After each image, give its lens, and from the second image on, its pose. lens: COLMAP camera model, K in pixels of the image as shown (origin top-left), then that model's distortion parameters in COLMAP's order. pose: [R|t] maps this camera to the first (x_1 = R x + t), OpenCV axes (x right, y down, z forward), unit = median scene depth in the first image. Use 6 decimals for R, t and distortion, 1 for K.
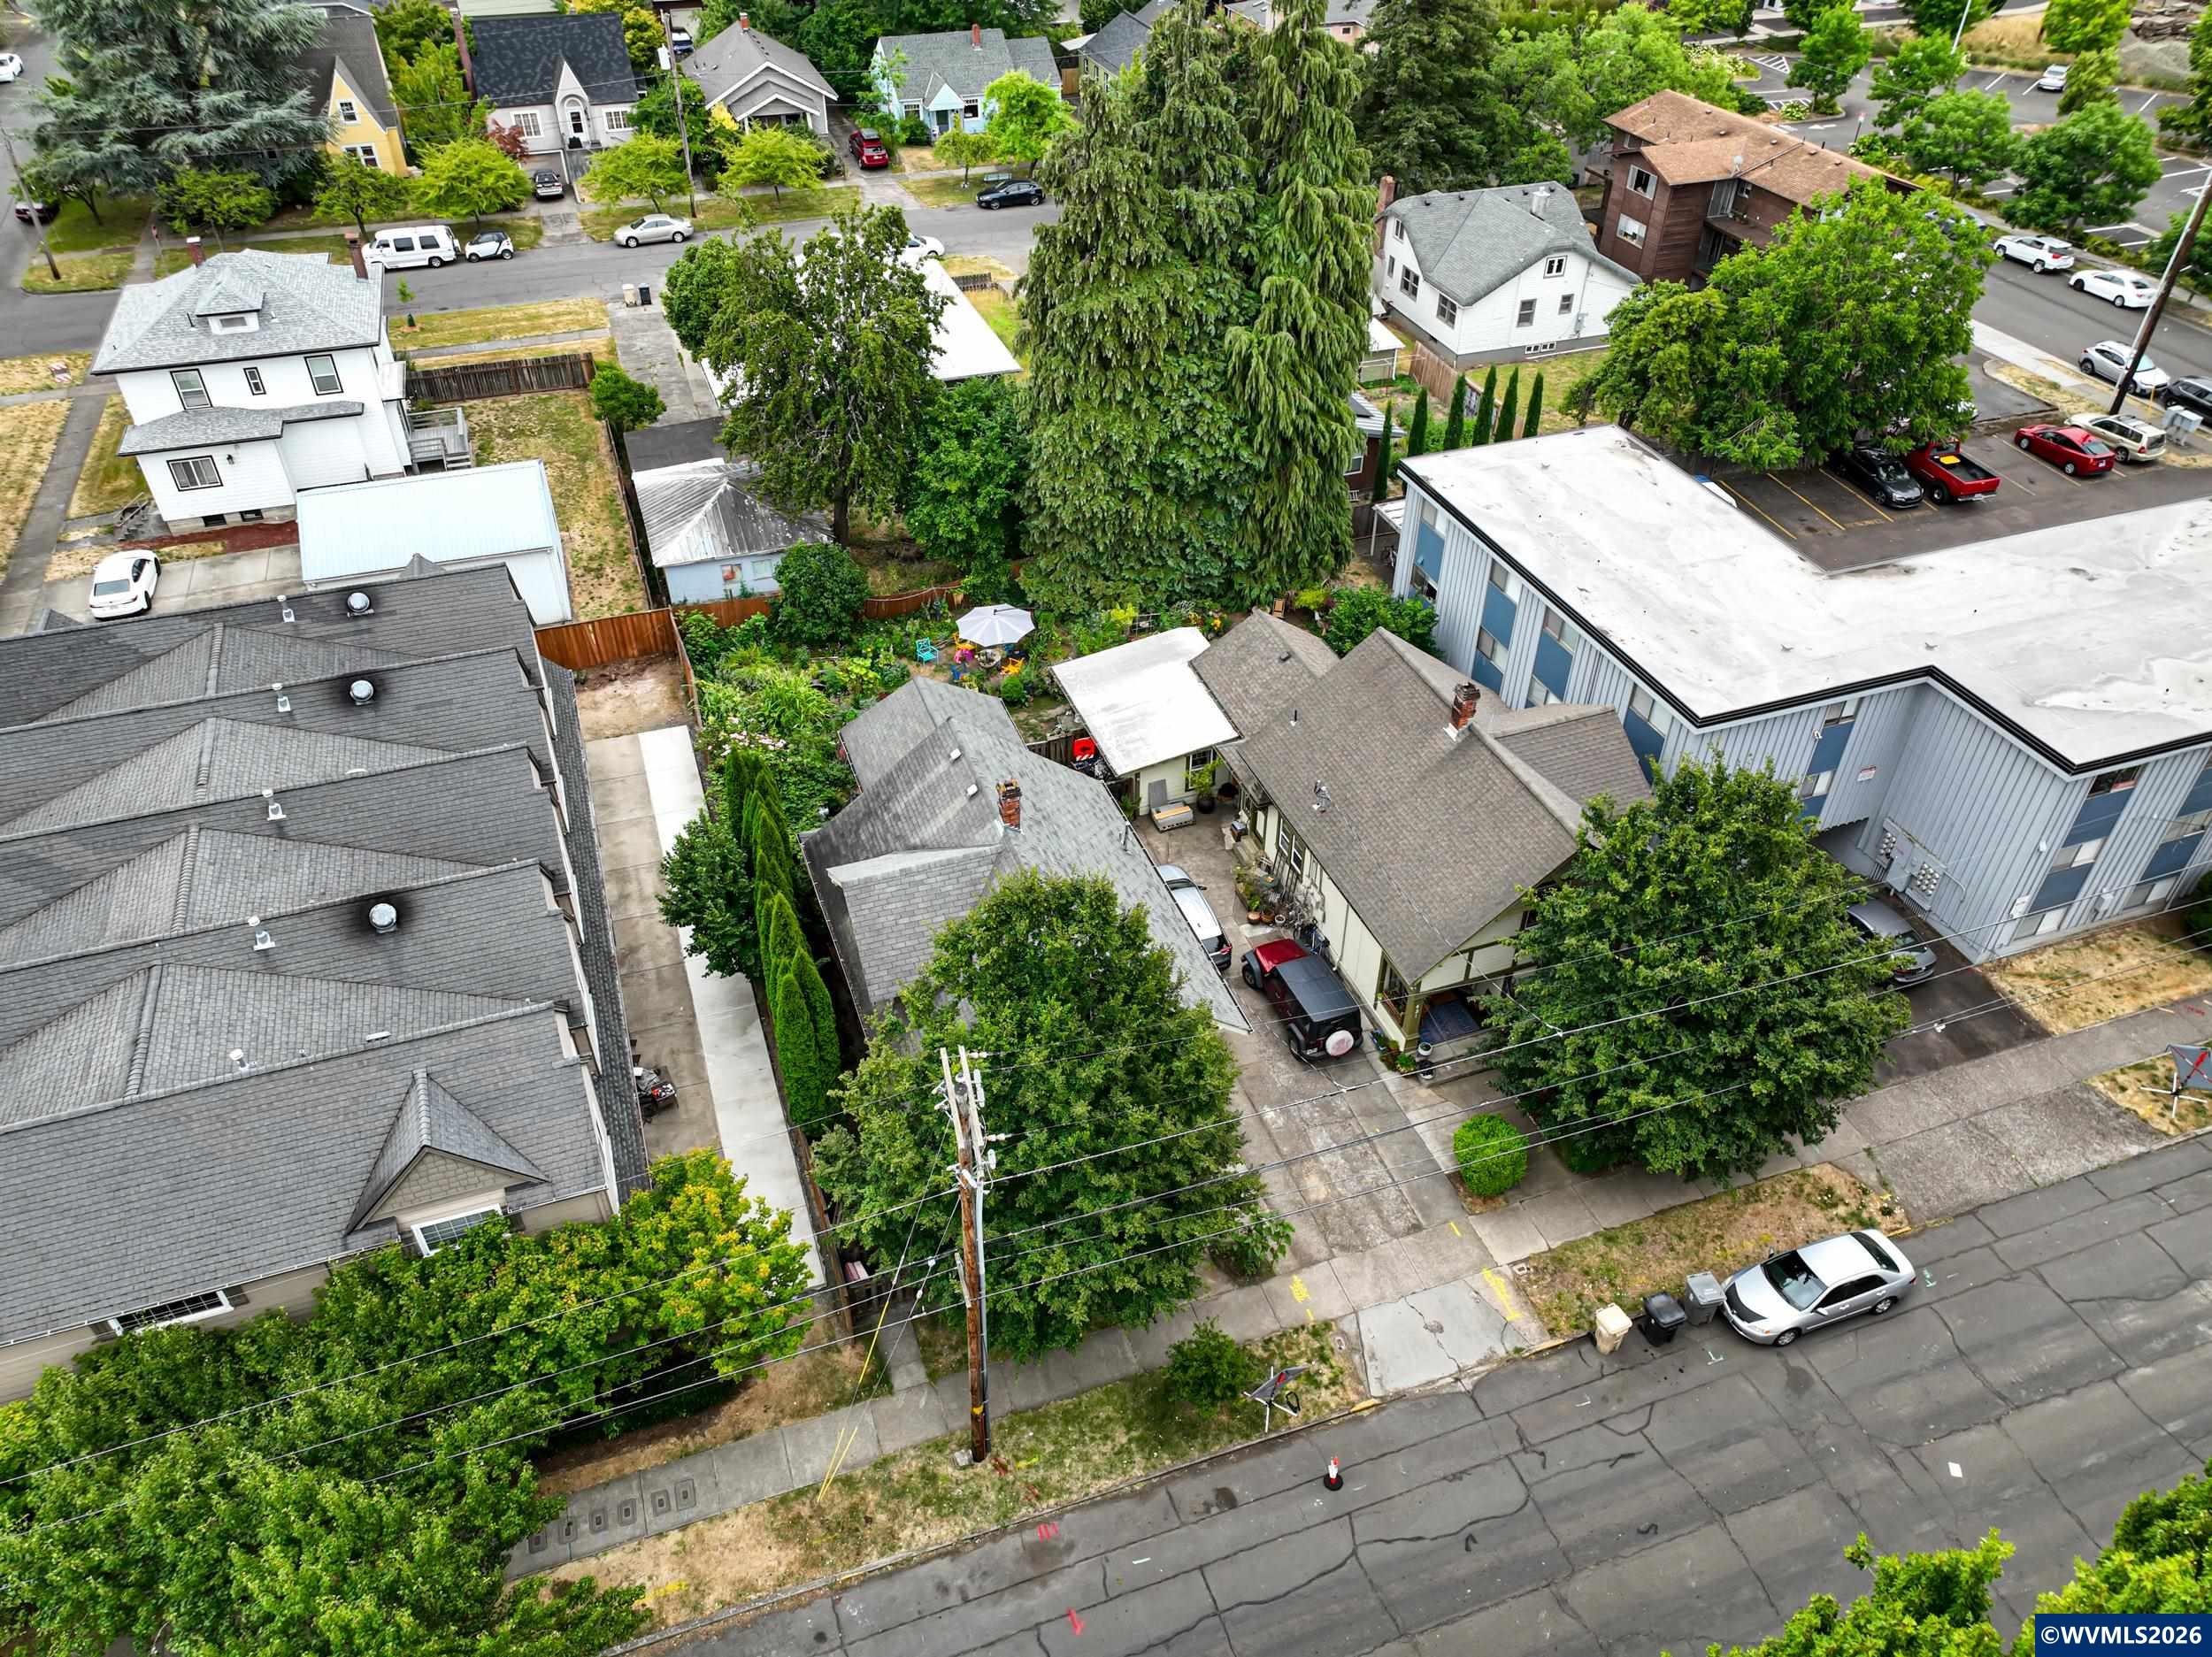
lens RADIAL K [[1554.8, 0, 1106.2], [0, 1554.8, 829.4], [0, 0, 1]] dist [-0.001996, 0.021887]
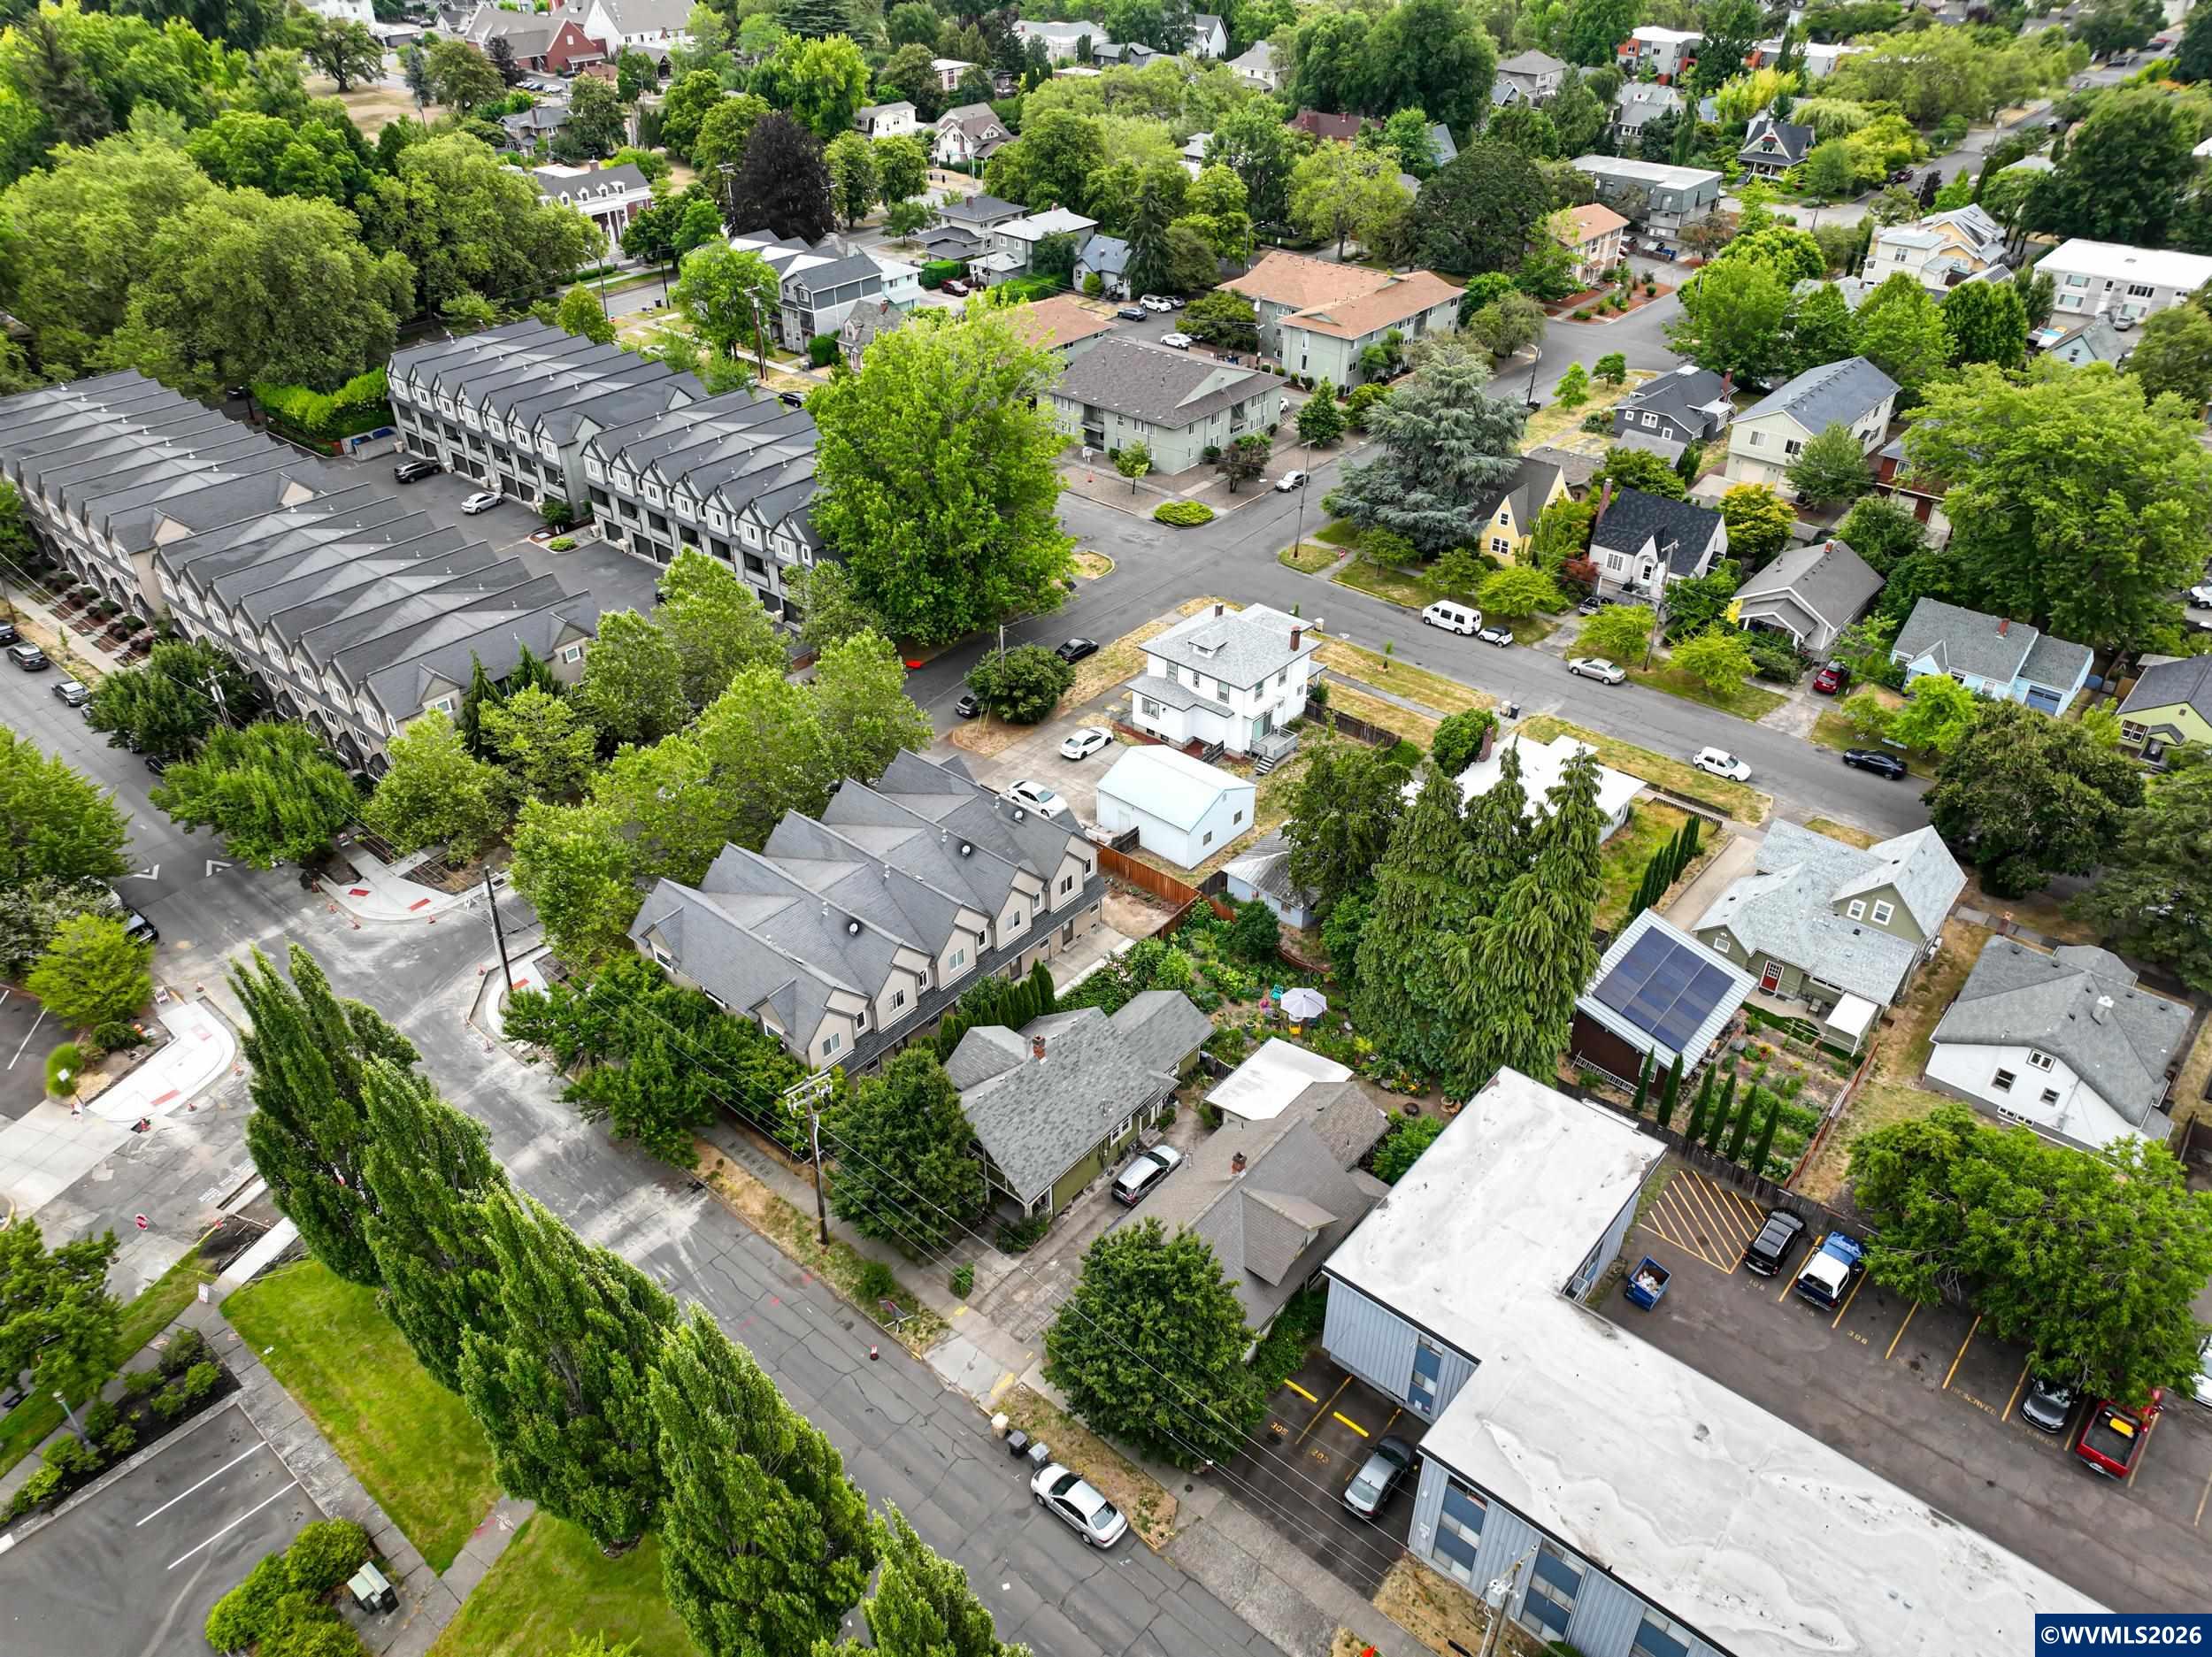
lens RADIAL K [[1554.8, 0, 1105.3], [0, 1554.8, 825.1], [0, 0, 1]] dist [-0.001996, 0.021887]
pose [[0.499835, 0.482453, -0.719307, 0.969337], [-0.540851, 0.822529, 0.175858, -0.489252], [0.676495, 0.301138, 0.672065, -0.318334]]
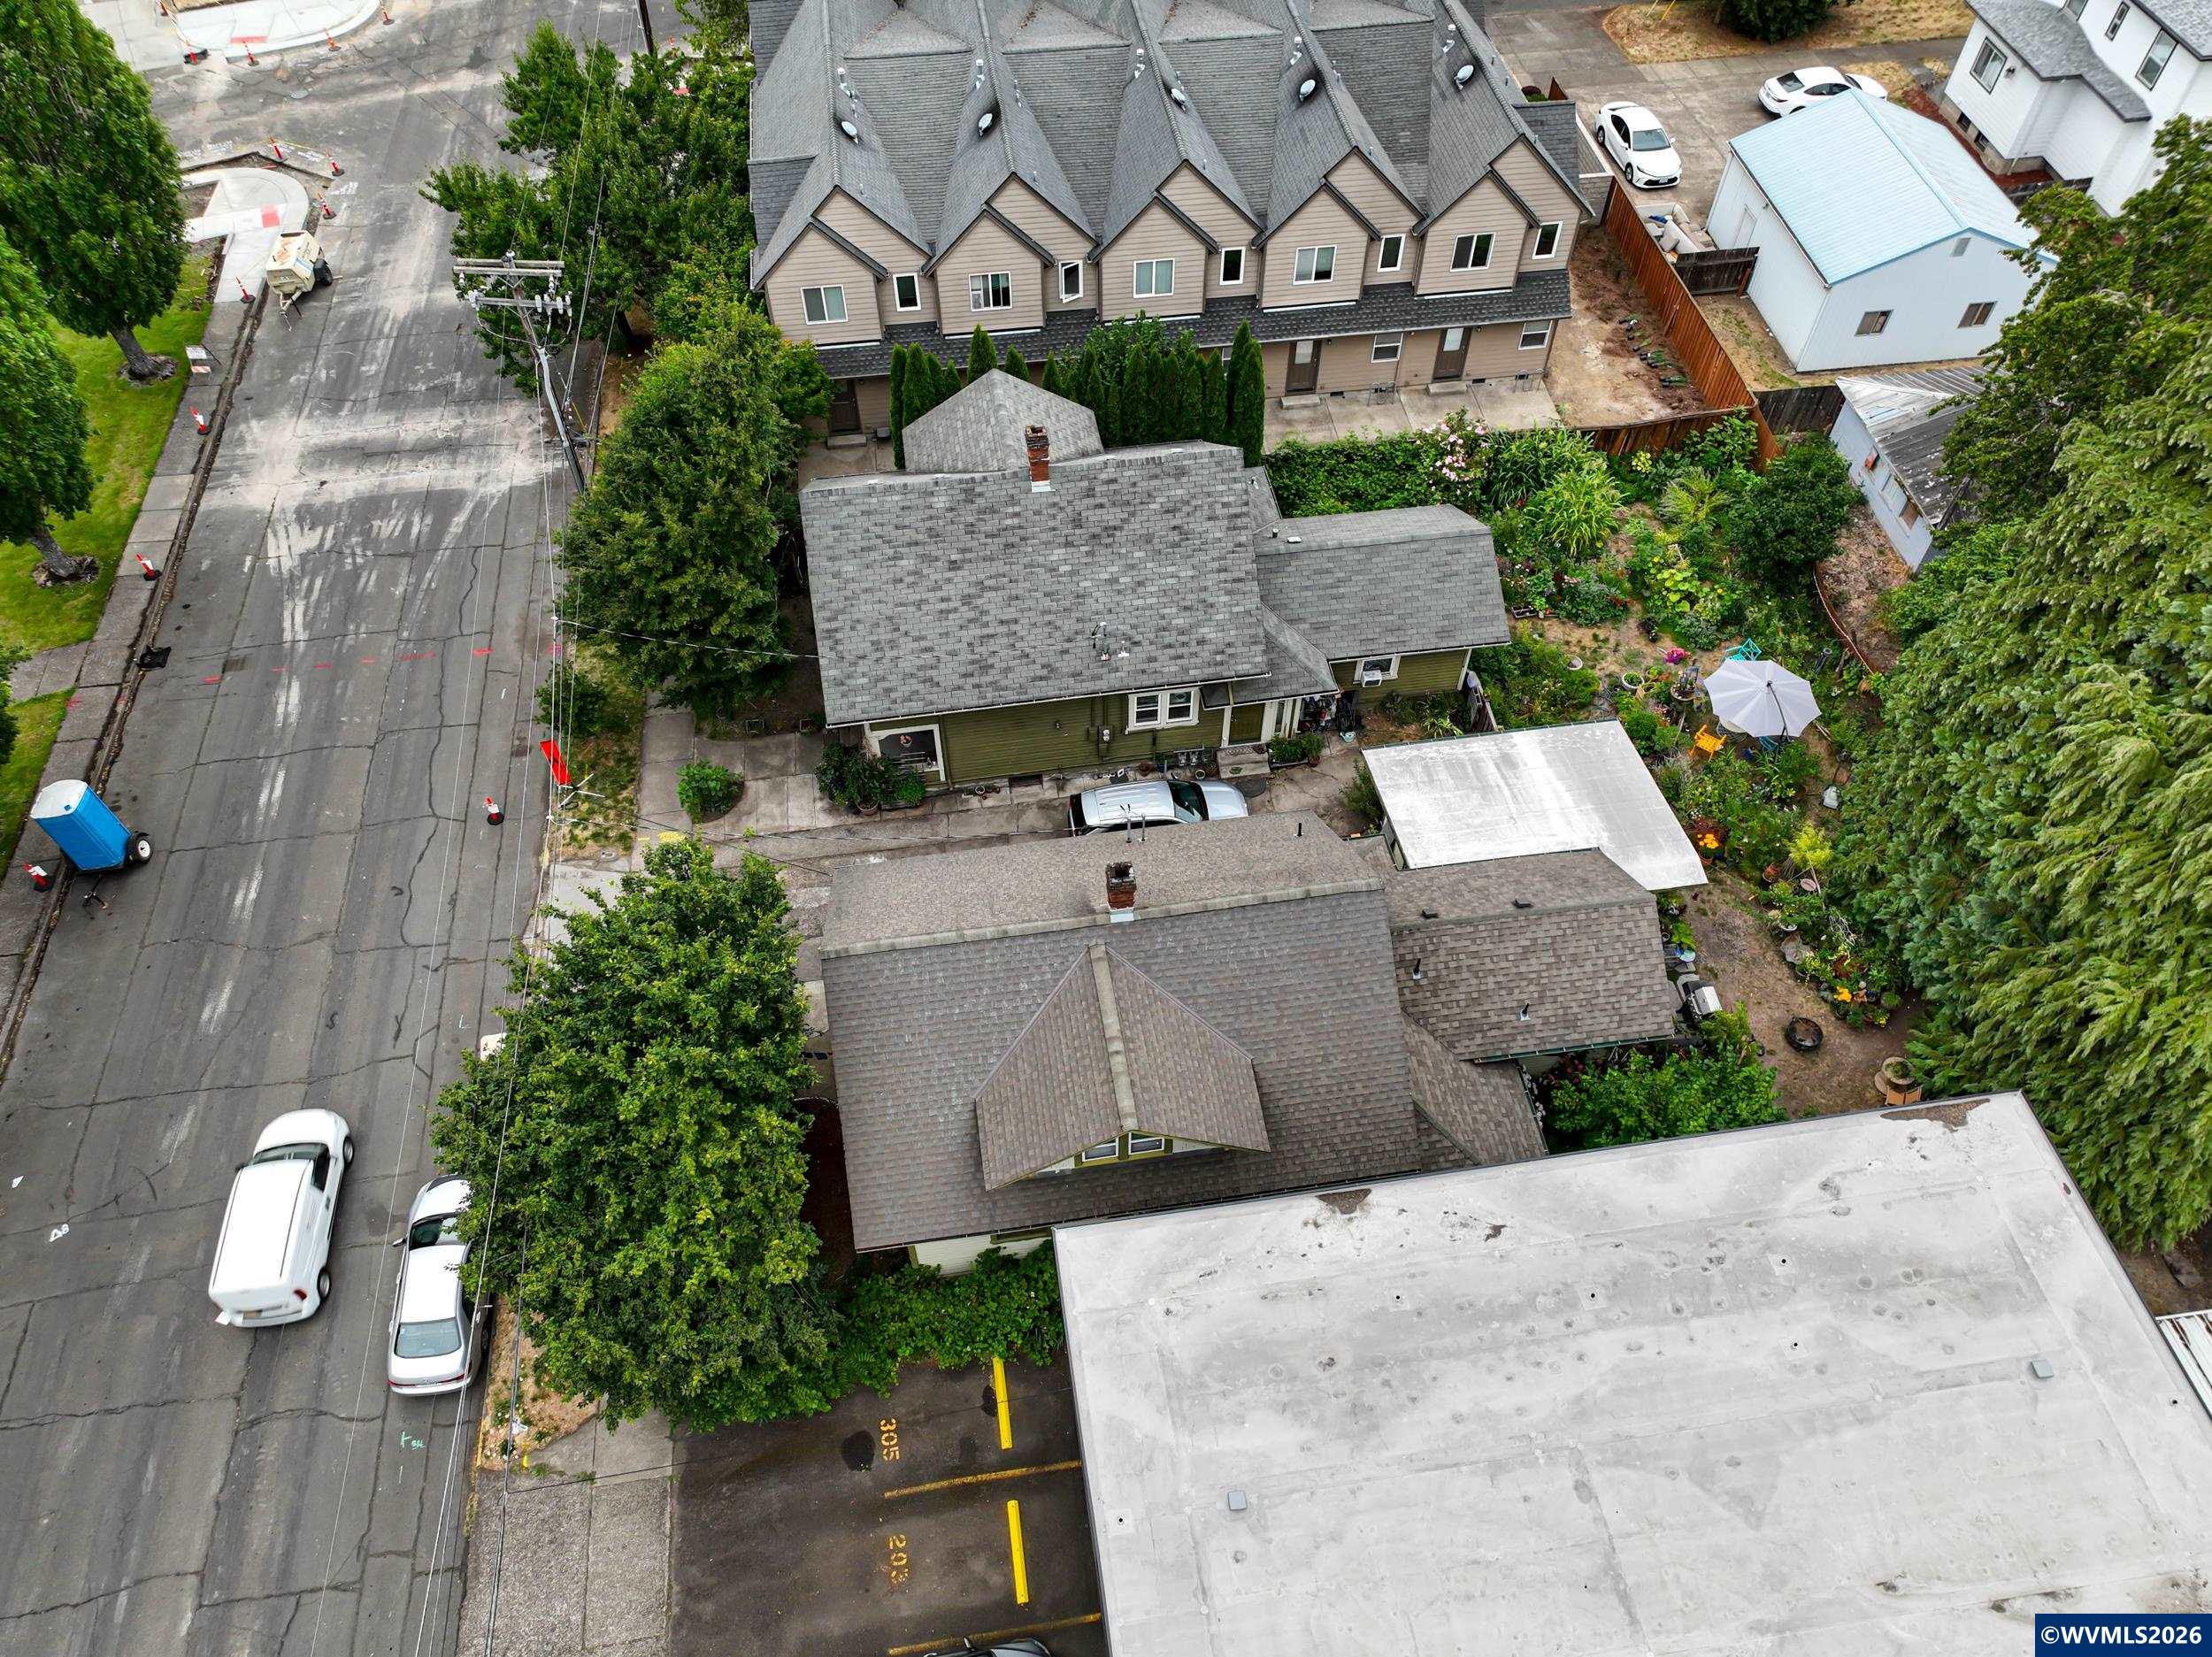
lens RADIAL K [[1554.8, 0, 1107.9], [0, 1554.8, 827.7], [0, 0, 1]] dist [-0.001996, 0.021887]
pose [[-0.199629, 0.773020, -0.602153, 0.489944], [-0.615481, 0.379247, 0.690909, -0.441631], [0.762451, 0.508539, 0.400071, 0.550828]]
